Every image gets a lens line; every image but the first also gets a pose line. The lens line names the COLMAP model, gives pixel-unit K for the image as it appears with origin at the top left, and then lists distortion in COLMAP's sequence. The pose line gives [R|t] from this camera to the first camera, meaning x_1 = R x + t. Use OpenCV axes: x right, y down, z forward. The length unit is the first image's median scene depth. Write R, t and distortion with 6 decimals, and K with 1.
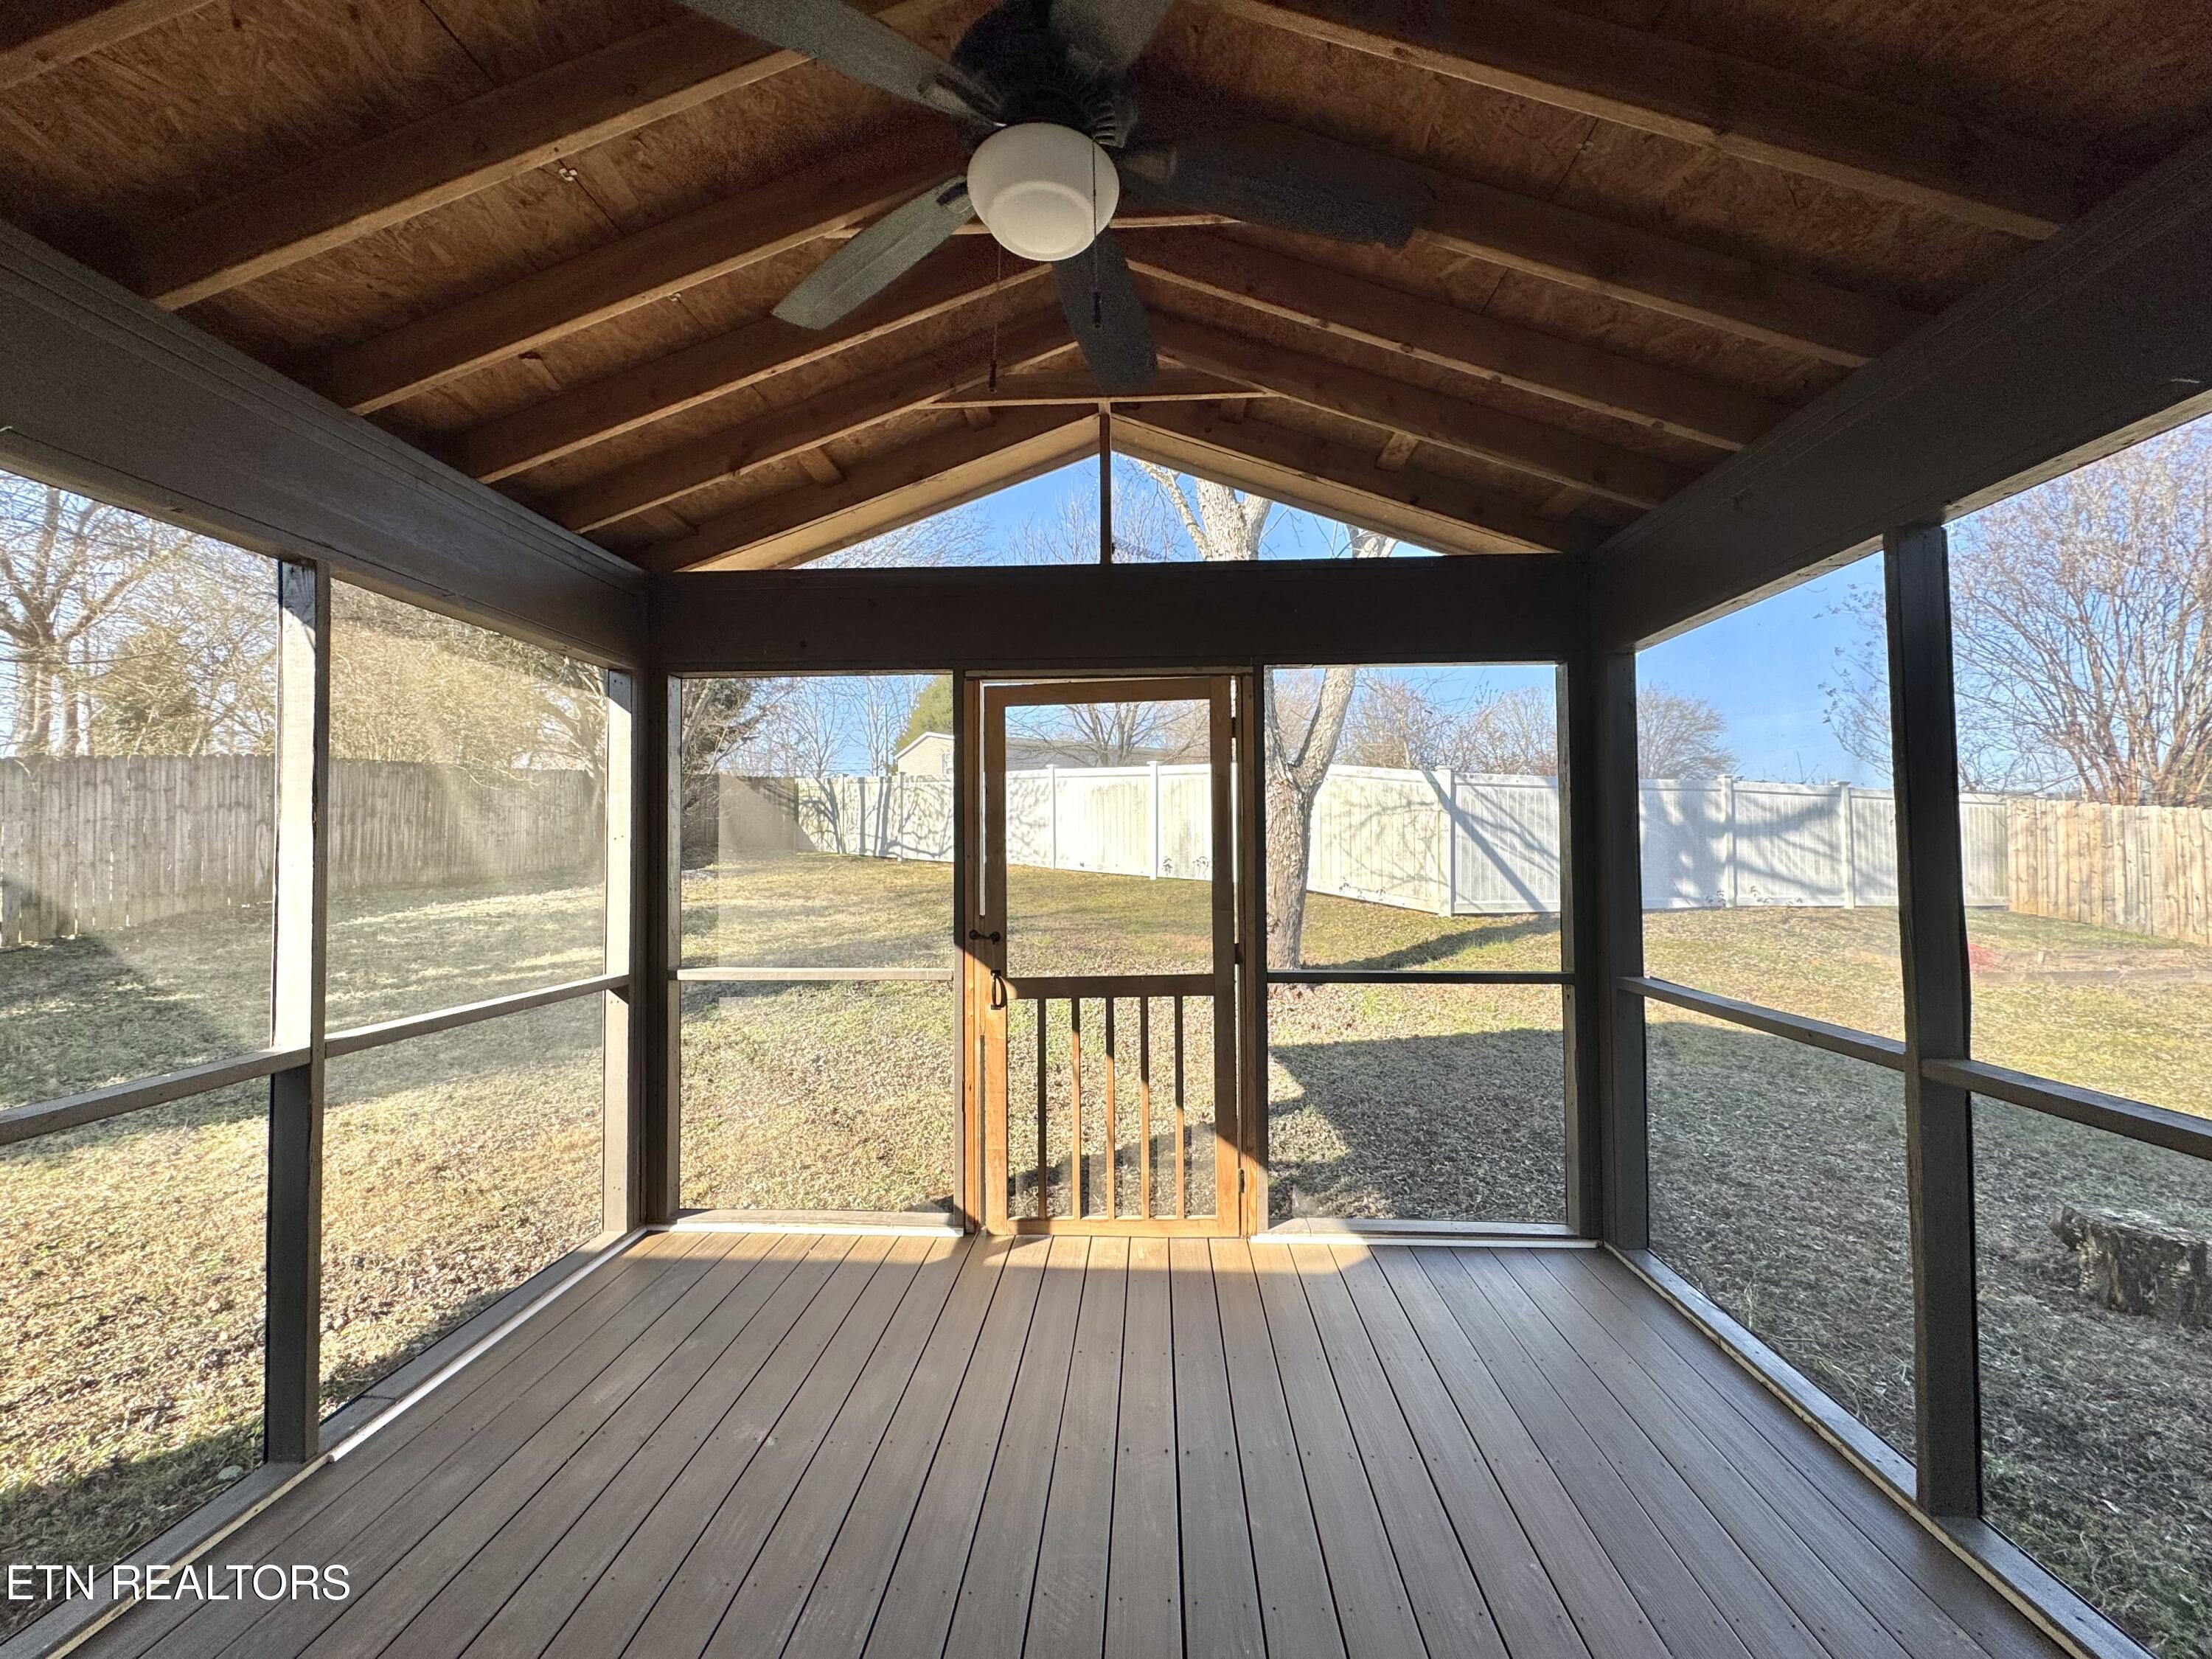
lens RADIAL K [[878.9, 0, 1106.0], [0, 878.9, 829.5], [0, 0, 1]] dist [0.000776, 0.000201]
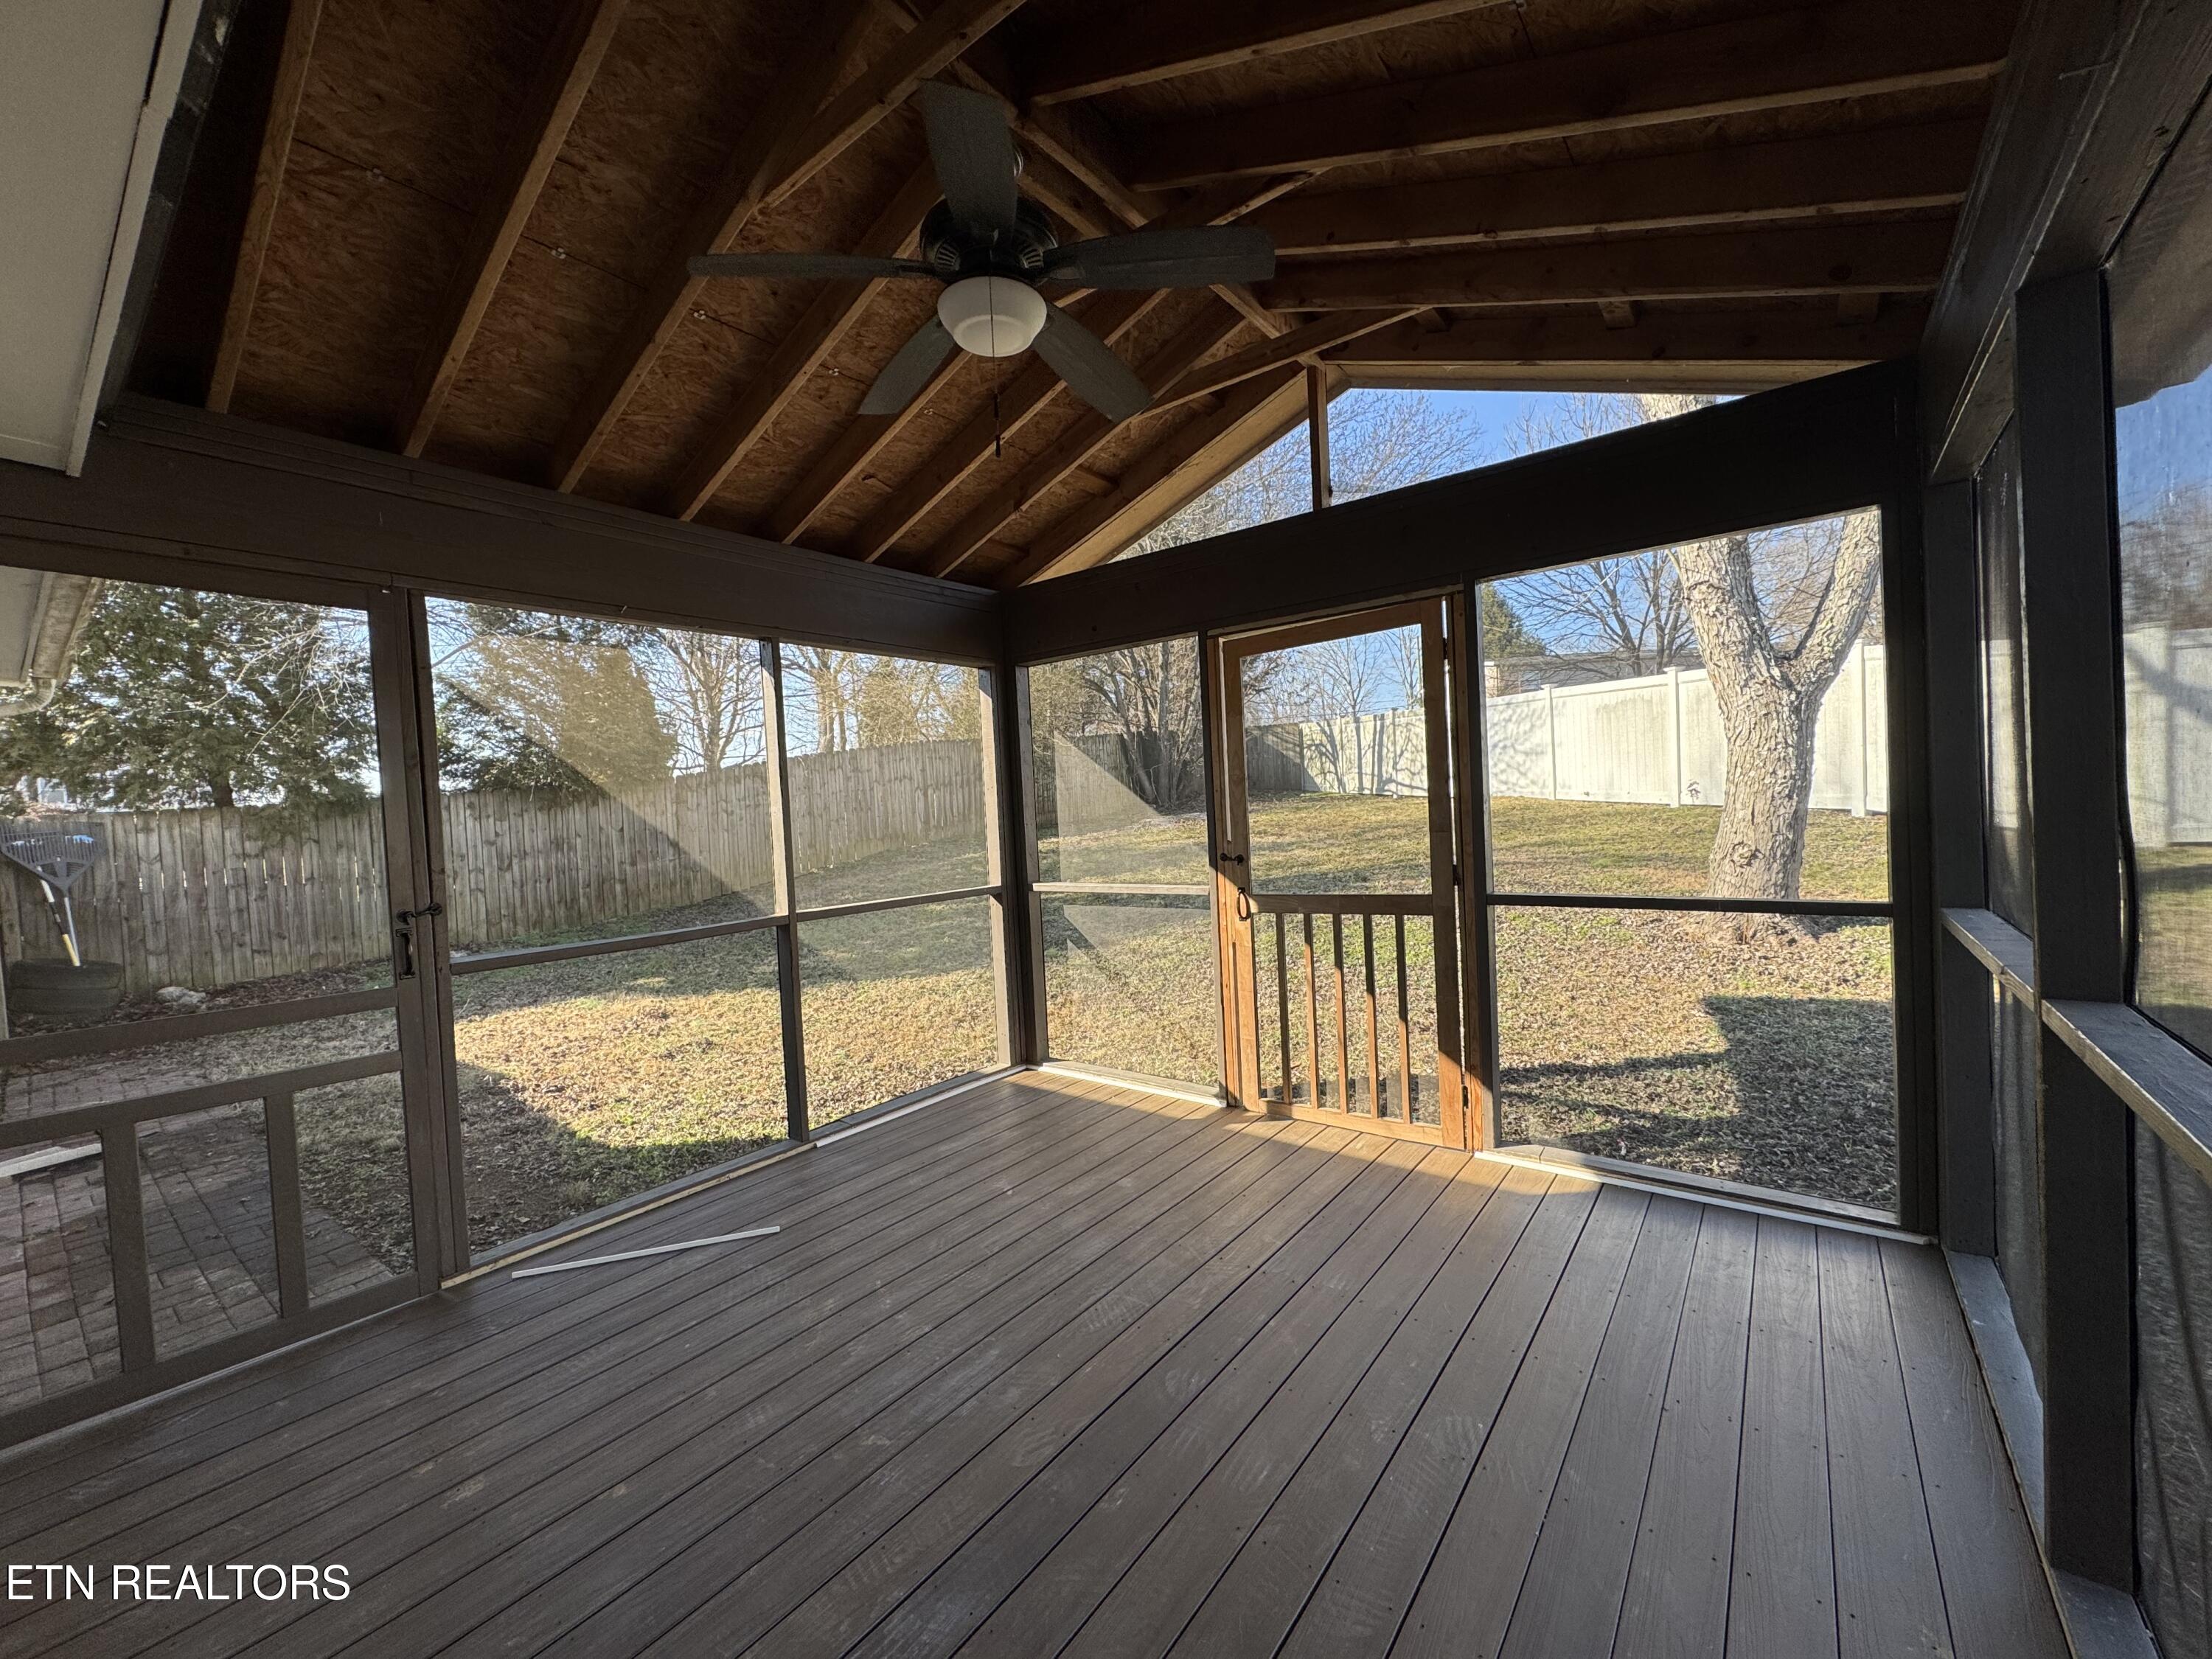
lens RADIAL K [[878.9, 0, 1106.0], [0, 878.9, 829.5], [0, 0, 1]] dist [0.000776, 0.000201]
pose [[0.820739, -0.019728, -0.570962, 0.390611], [0.058563, 0.997044, 0.049733, 0.015725], [0.568294, -0.074255, 0.819468, -0.046544]]
